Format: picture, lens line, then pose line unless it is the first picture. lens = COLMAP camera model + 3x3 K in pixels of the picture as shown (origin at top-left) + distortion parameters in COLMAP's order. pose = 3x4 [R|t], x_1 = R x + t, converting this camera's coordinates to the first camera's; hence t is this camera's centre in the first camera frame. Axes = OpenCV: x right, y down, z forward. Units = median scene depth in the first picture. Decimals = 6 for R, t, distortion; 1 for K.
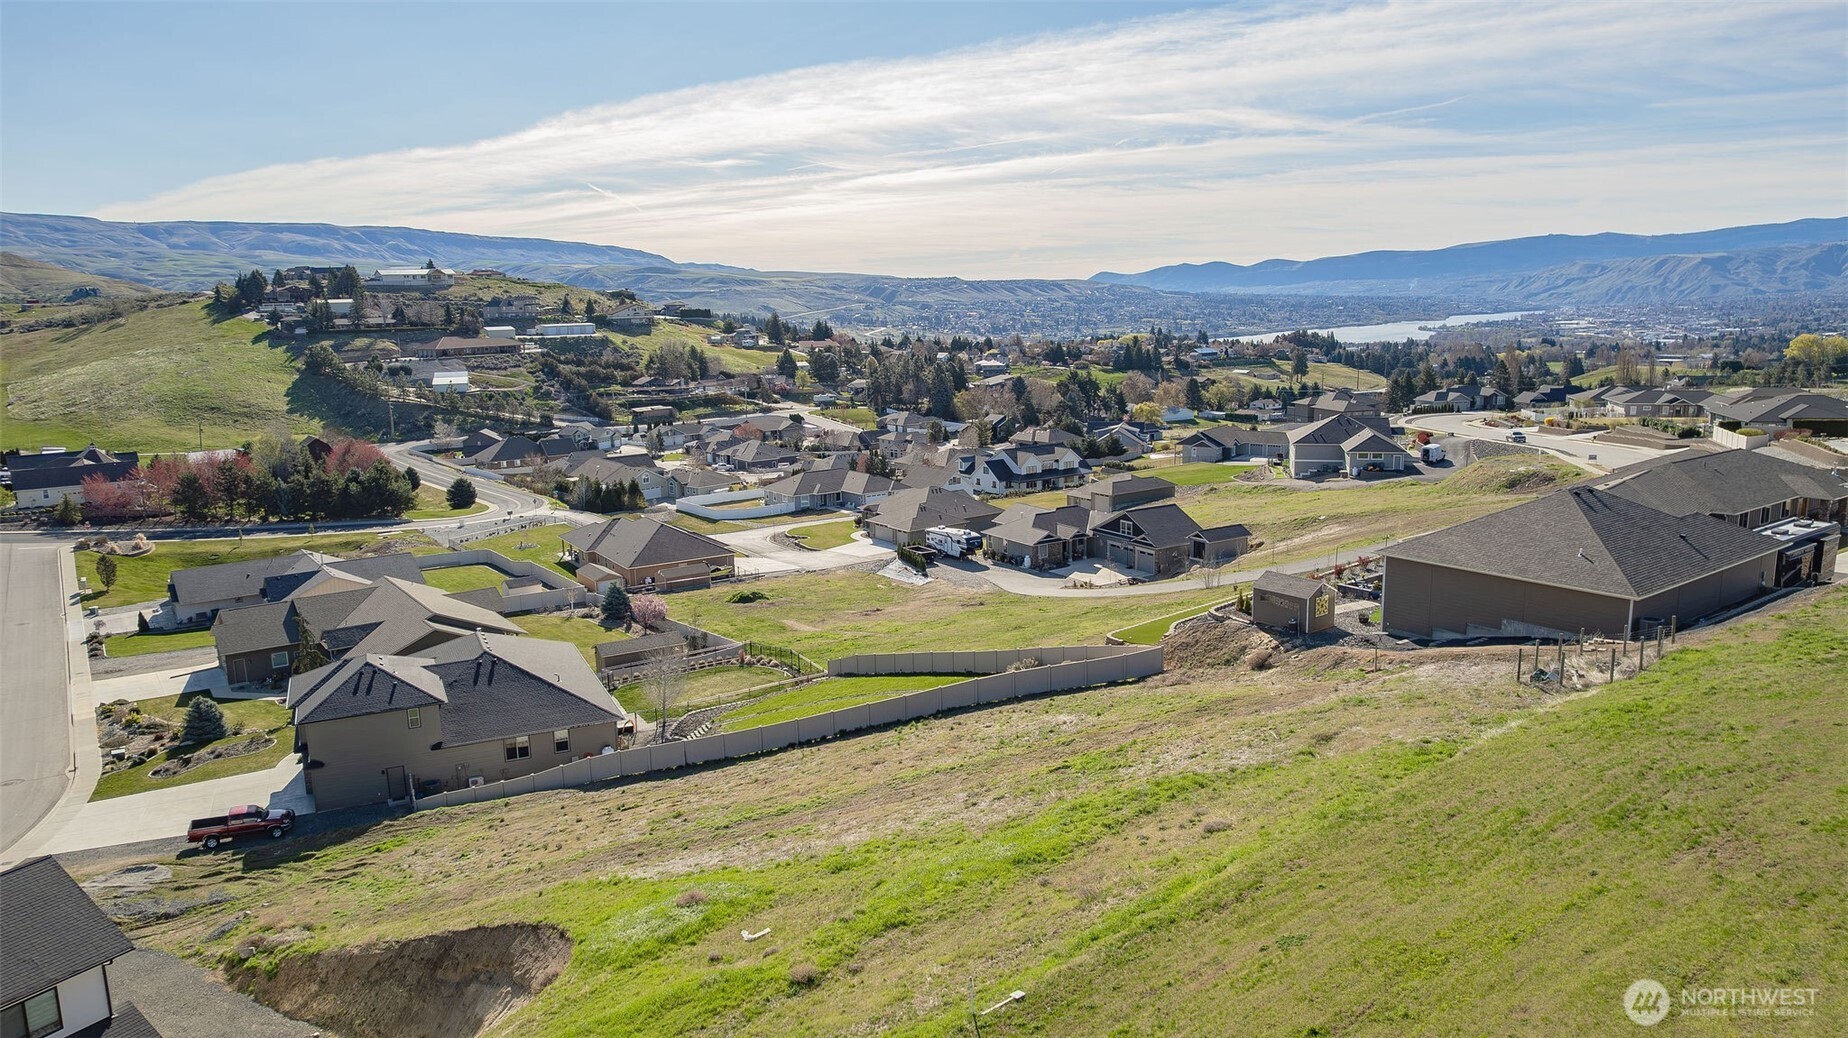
lens RADIAL K [[1224.2, 0, 925.9], [0, 1224.2, 523.0], [0, 0, 1]] dist [-0.071868, 0.064186]
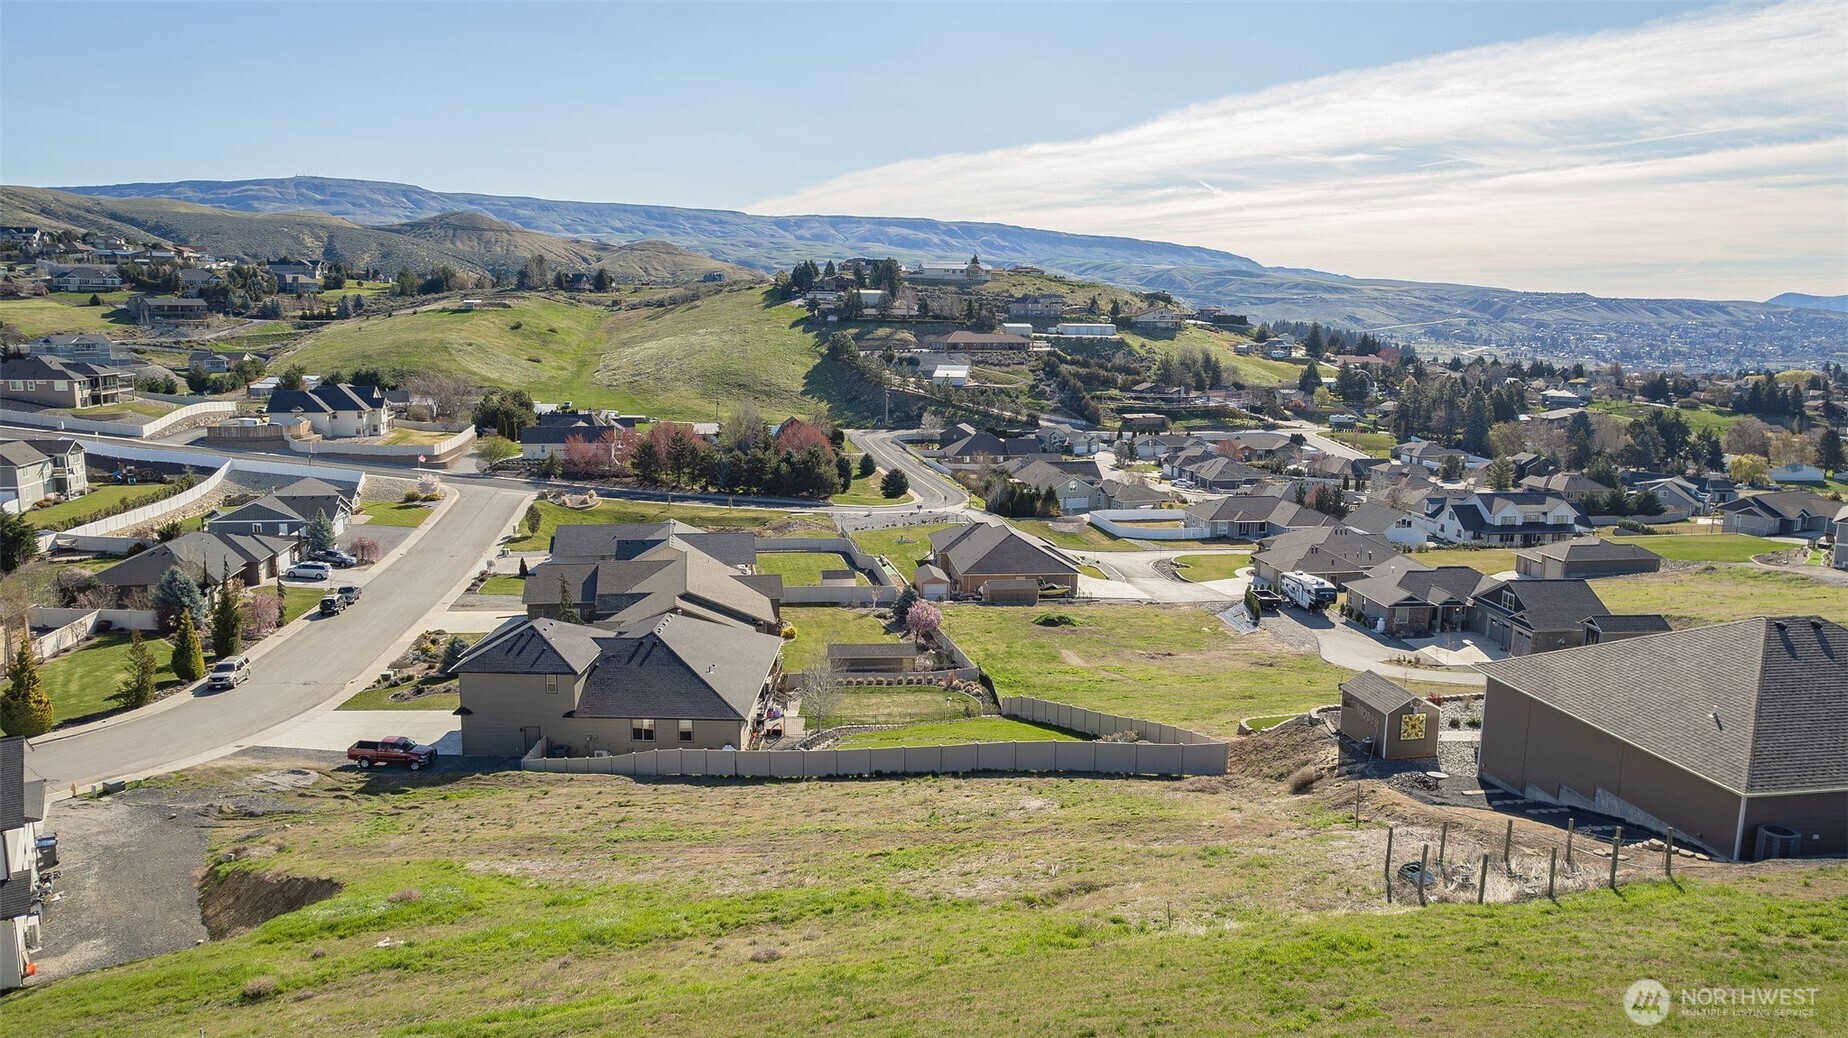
lens RADIAL K [[1278.5, 0, 923.2], [0, 1278.5, 521.7], [0, 0, 1]] dist [-0.053778, 0.026902]
pose [[0.897100, 0.107281, -0.428606, 0.052918], [-0.112307, 0.993580, 0.013631, -0.005016], [0.427317, 0.035907, 0.903389, 0.020854]]
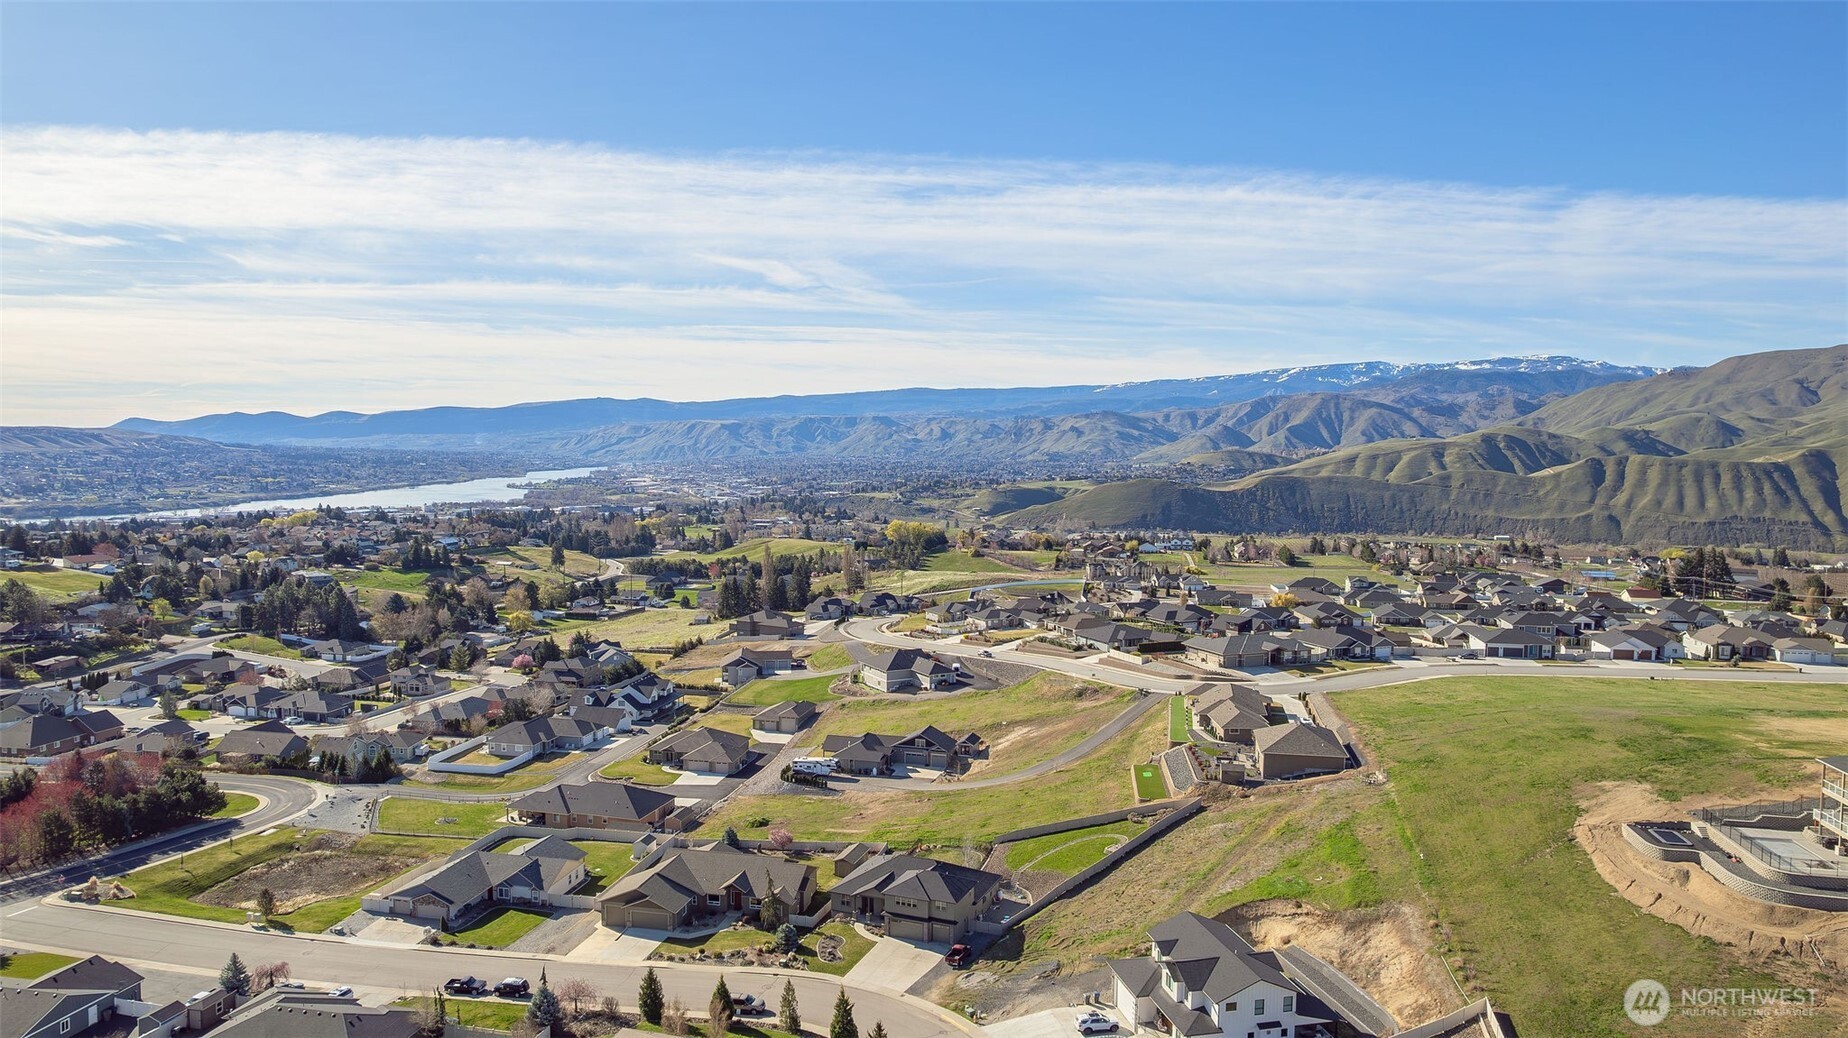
lens RADIAL K [[1198.8, 0, 924.3], [0, 1198.8, 529.0], [0, 0, 1]] dist [-0.071595, 0.066309]
pose [[0.736659, -0.022350, 0.675895, -0.307399], [0.100455, 0.991982, -0.076684, -0.052684], [-0.668761, 0.124387, 0.732998, -0.094591]]
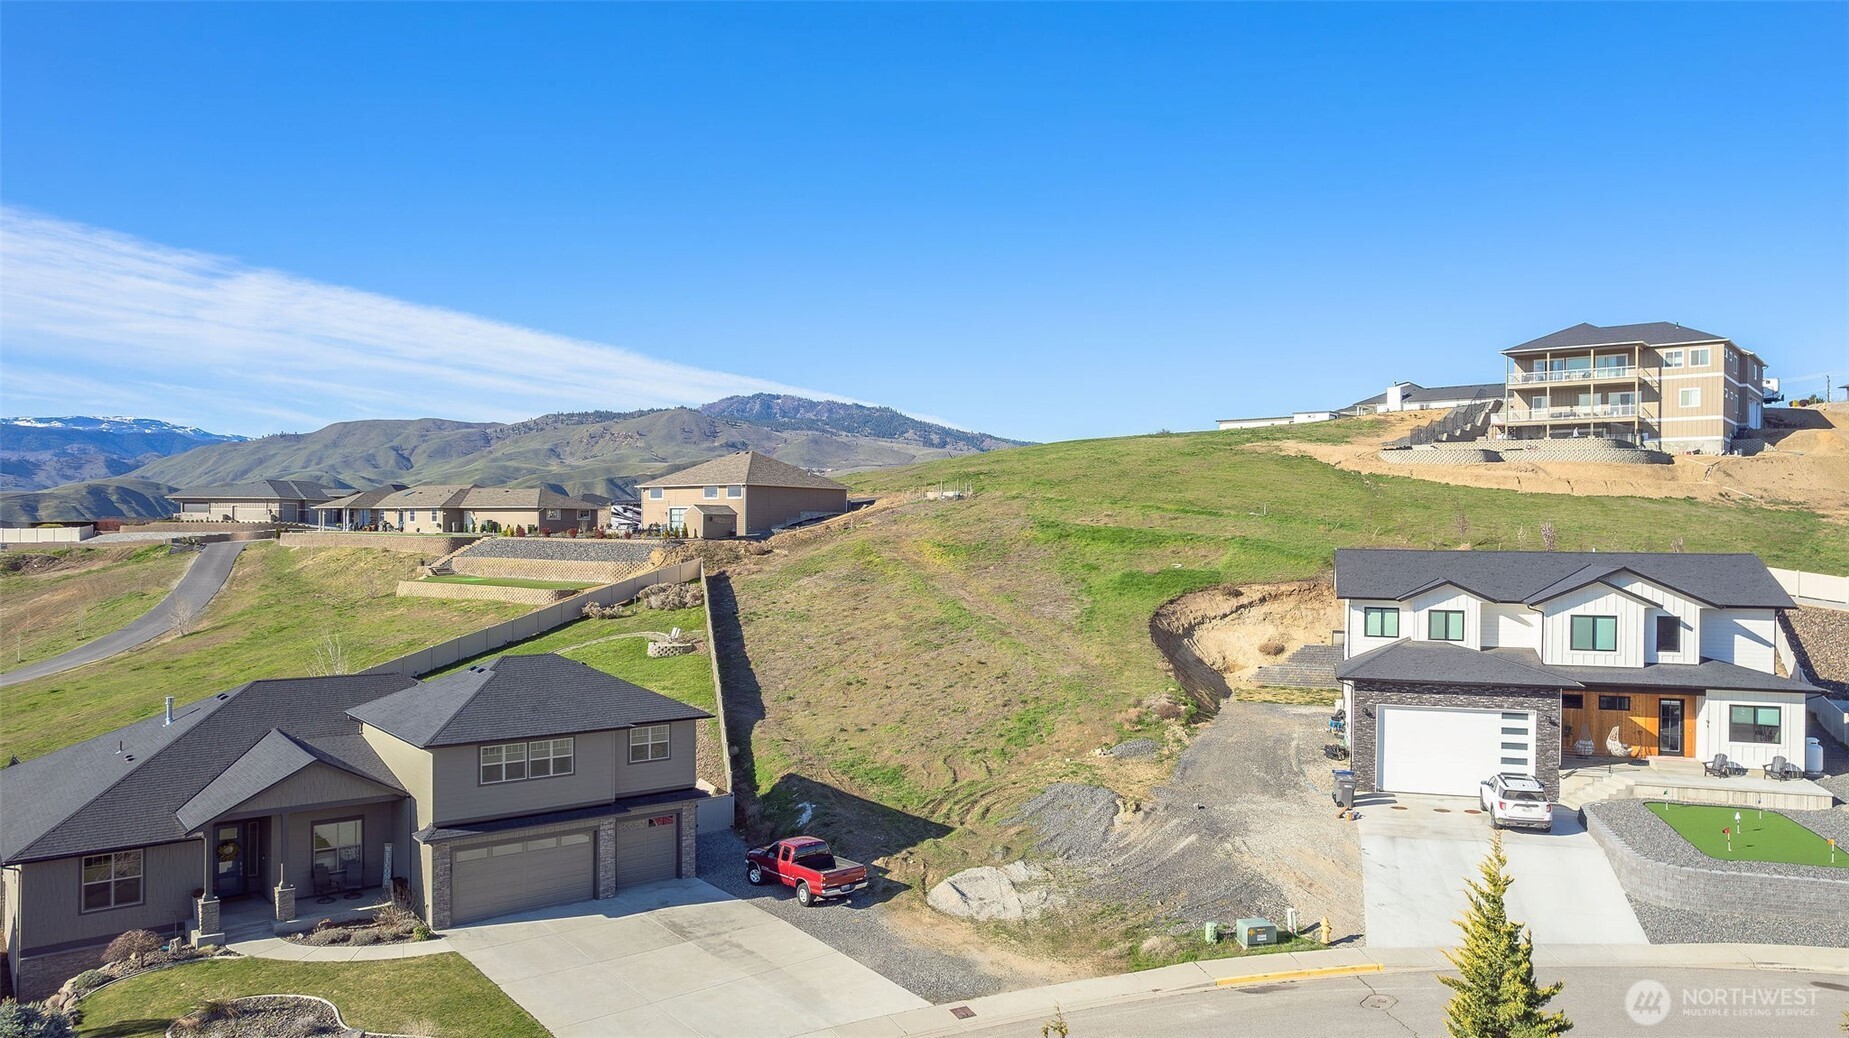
lens RADIAL K [[1241.3, 0, 944.9], [0, 1241.3, 527.4], [0, 0, 1]] dist [-0.068213, 0.063226]
pose [[-0.244050, 0.020607, 0.969544, -0.178855], [0.173843, 0.984509, 0.022834, 0.011848], [-0.954053, 0.174121, -0.243852, 0.156036]]
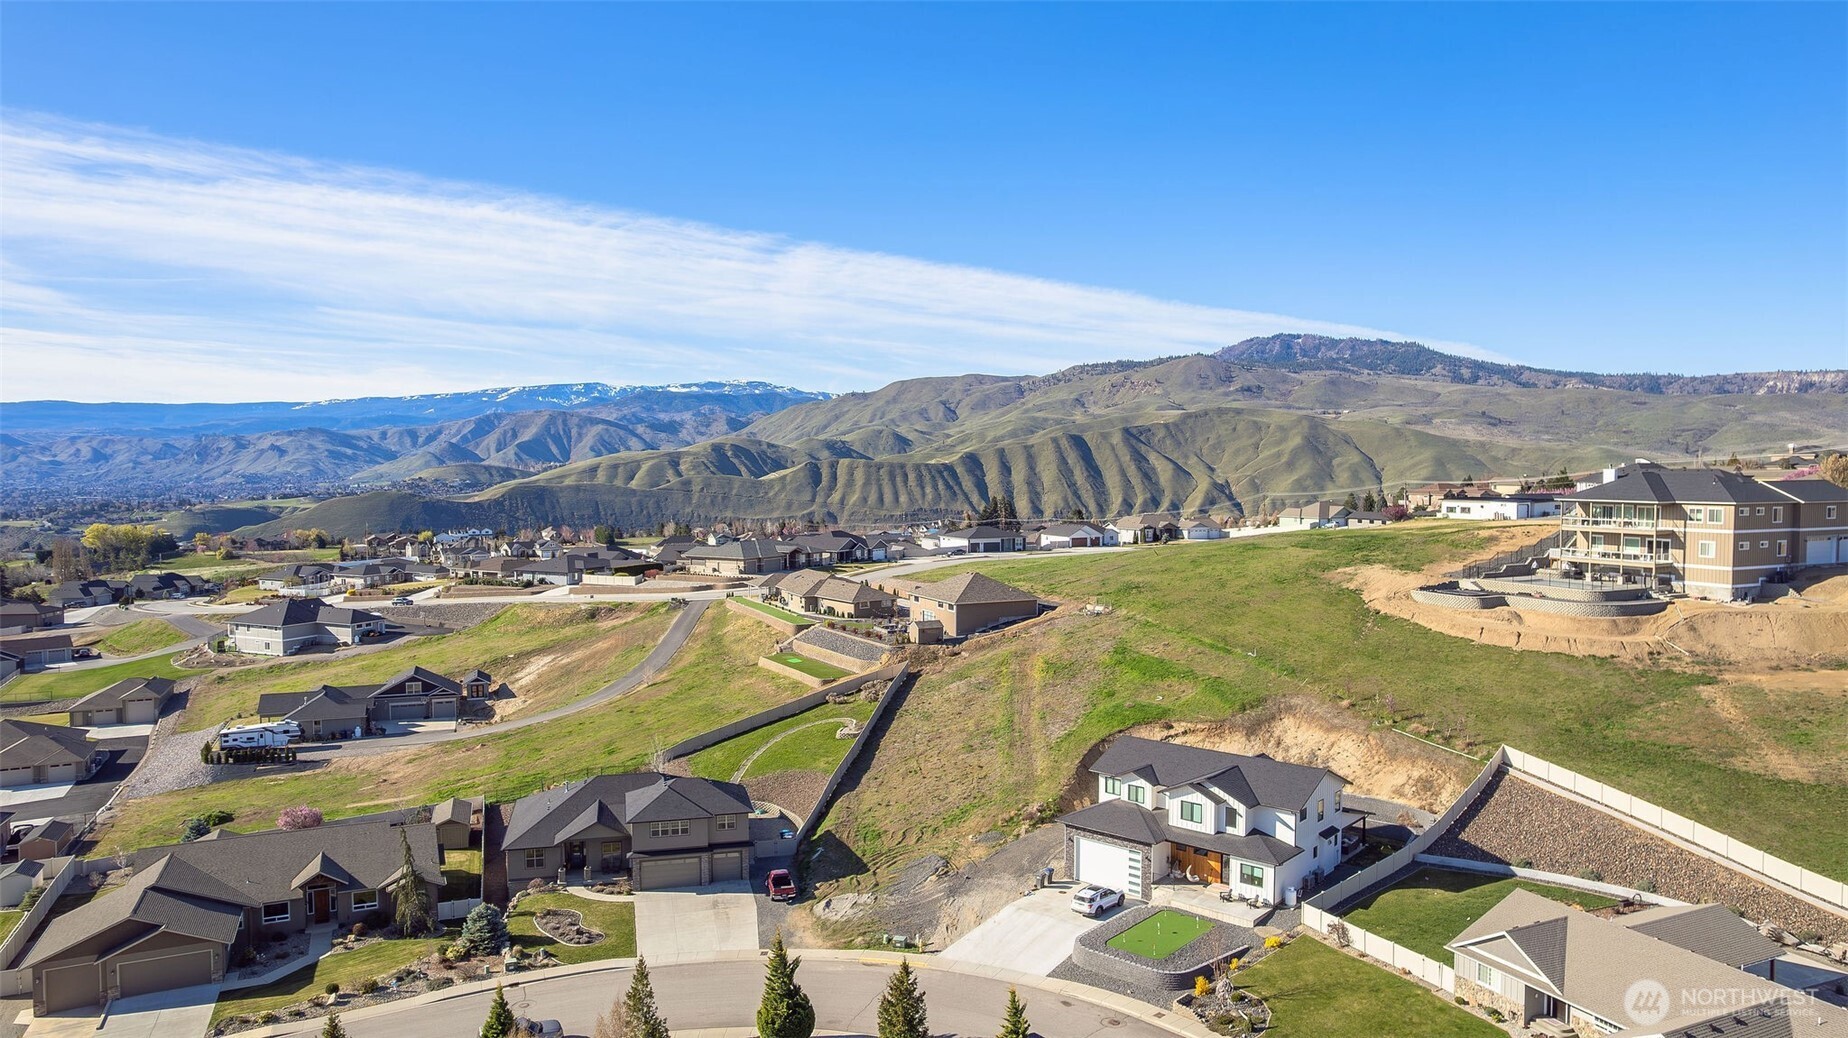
lens RADIAL K [[1198.8, 0, 924.3], [0, 1198.8, 529.0], [0, 0, 1]] dist [-0.071595, 0.066309]
pose [[0.194737, -0.031608, 0.980346, -0.281783], [0.178202, 0.983987, -0.003673, -0.018018], [-0.964532, 0.175415, 0.197251, 0.072637]]
